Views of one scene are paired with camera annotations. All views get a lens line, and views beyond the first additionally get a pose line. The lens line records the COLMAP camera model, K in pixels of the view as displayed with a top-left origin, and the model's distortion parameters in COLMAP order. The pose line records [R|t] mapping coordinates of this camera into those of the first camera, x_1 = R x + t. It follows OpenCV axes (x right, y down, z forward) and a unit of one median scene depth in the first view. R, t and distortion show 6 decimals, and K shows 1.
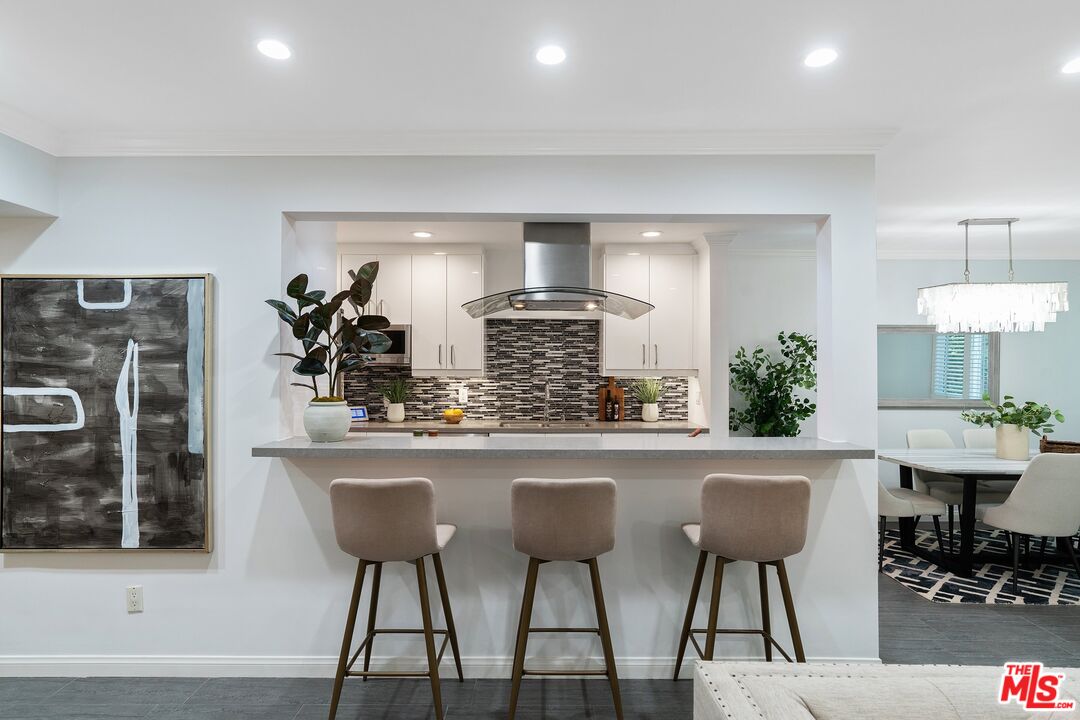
lens RADIAL K [[565.4, 0, 534.5], [0, 565.4, 360.6], [0, 0, 1]] dist [-0.007114, 0.004849]
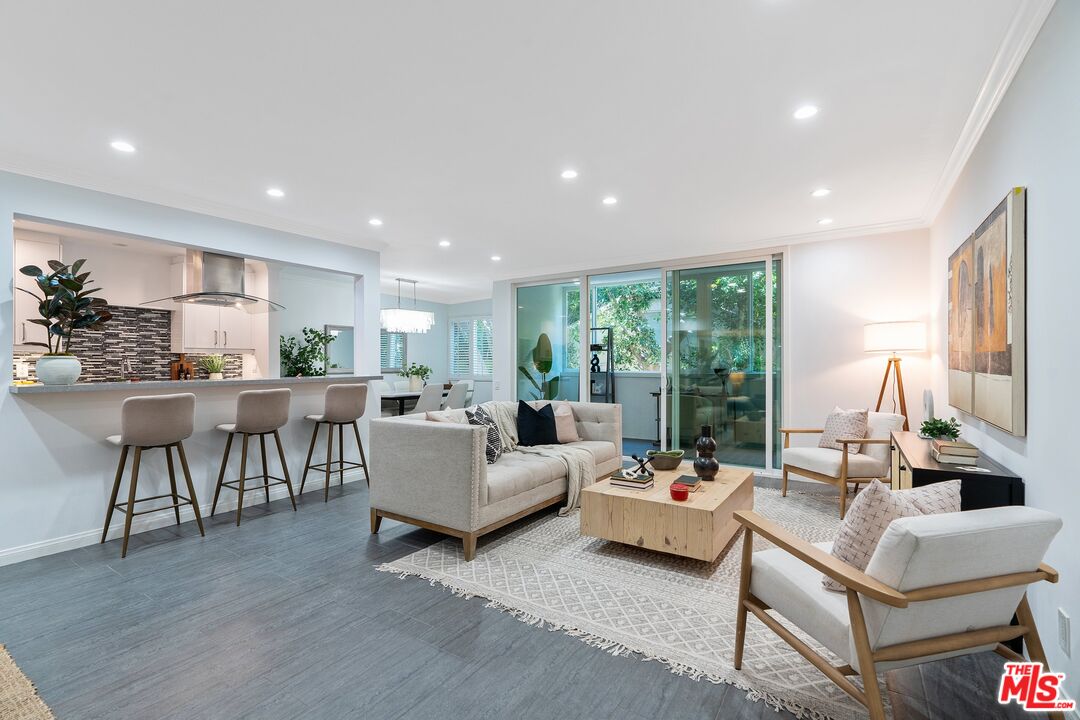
lens RADIAL K [[485.4, 0, 537.4], [0, 485.4, 362.1], [0, 0, 1]] dist [-0.012139, 0.004677]
pose [[0.543103, -0.003536, 0.839659, -0.467397], [-0.002118, 0.999982, 0.005581, 0.050042], [-0.839664, -0.004809, 0.543086, -0.410041]]
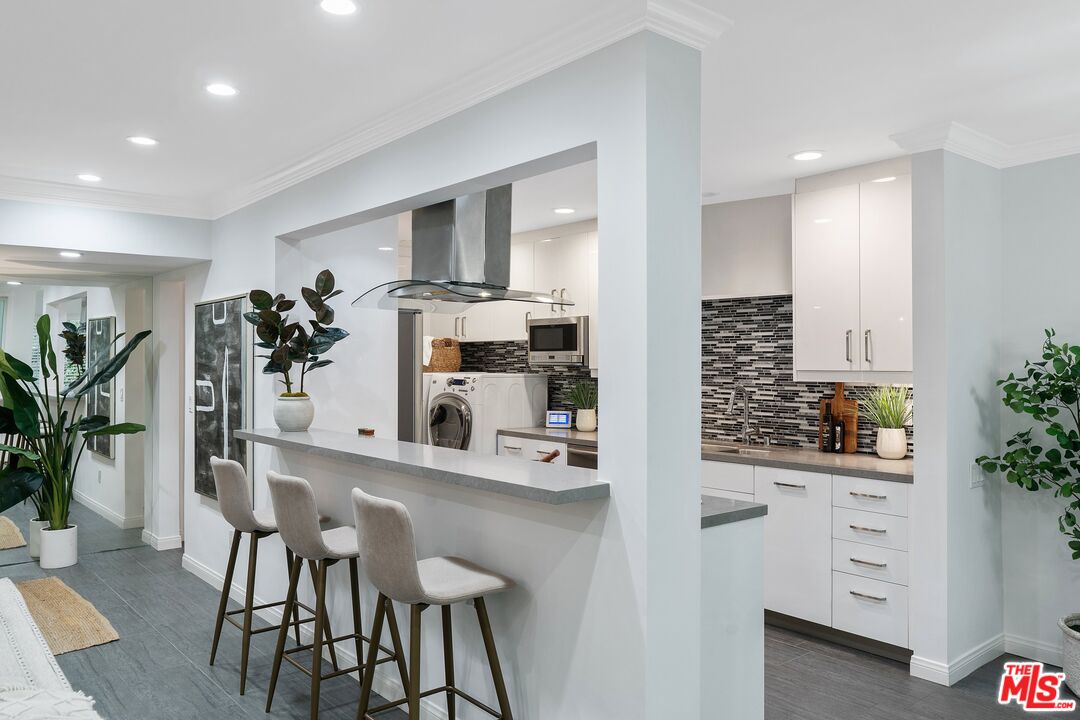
lens RADIAL K [[796.3, 0, 532.0], [0, 796.3, 356.8], [0, 0, 1]] dist [0.009120, -0.001114]
pose [[0.639291, -0.007288, -0.768931, 0.771323], [0.008156, 0.999963, -0.002697, -0.000279], [0.768922, -0.004547, 0.639326, 0.215513]]
